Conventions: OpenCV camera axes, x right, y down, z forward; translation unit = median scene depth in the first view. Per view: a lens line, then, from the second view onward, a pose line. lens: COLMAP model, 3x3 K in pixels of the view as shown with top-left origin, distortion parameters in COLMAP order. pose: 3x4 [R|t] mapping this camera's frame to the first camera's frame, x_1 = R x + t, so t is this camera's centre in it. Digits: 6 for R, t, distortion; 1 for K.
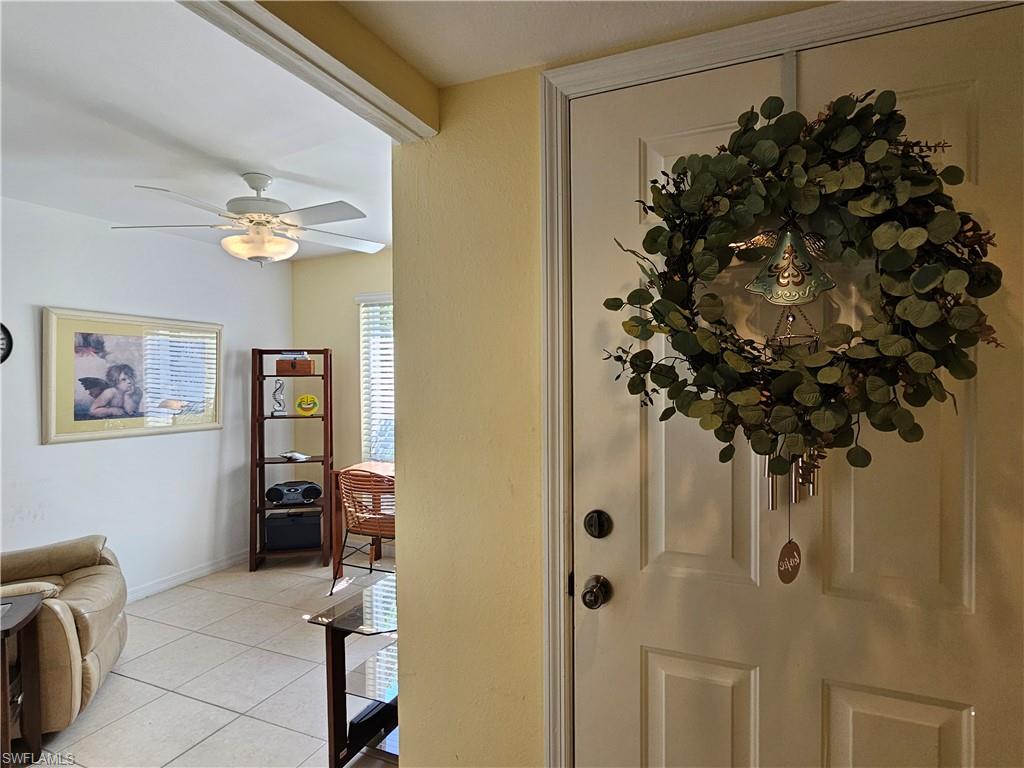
lens RADIAL K [[554.9, 0, 518.5], [0, 554.9, 385.0], [0, 0, 1]] dist [-0.003857, 0.000911]
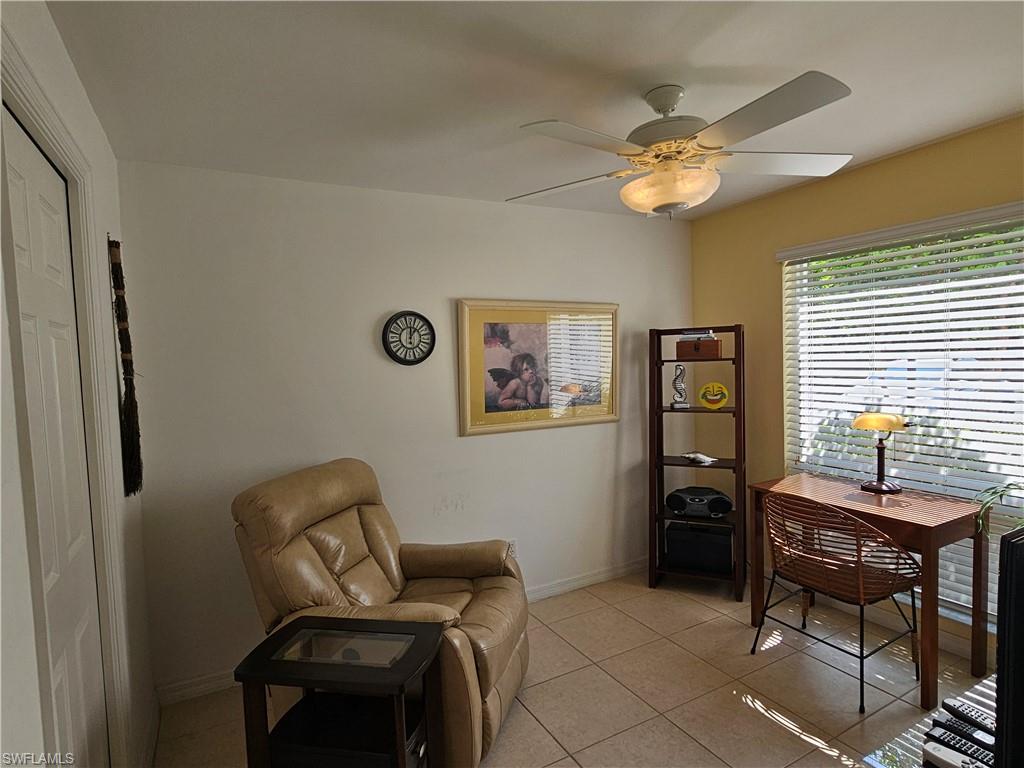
lens RADIAL K [[554.9, 0, 518.5], [0, 554.9, 385.0], [0, 0, 1]] dist [-0.003857, 0.000911]
pose [[0.790643, 0.013505, -0.612129, -0.120056], [0.017194, 0.998873, 0.044246, -0.021942], [0.612036, -0.045508, 0.789519, 0.204734]]
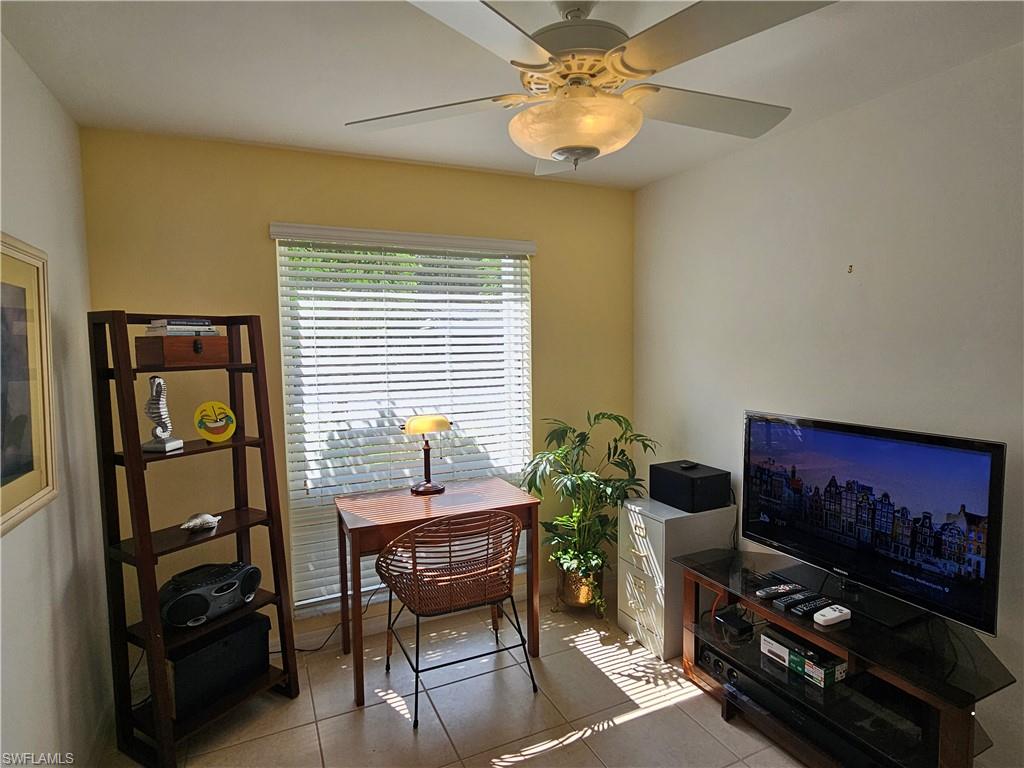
lens RADIAL K [[554.9, 0, 518.5], [0, 554.9, 385.0], [0, 0, 1]] dist [-0.003857, 0.000911]
pose [[0.661073, -0.058981, 0.747999, -0.627917], [0.017419, 0.997843, 0.063287, -0.029354], [-0.750119, -0.028808, 0.660675, 0.470636]]
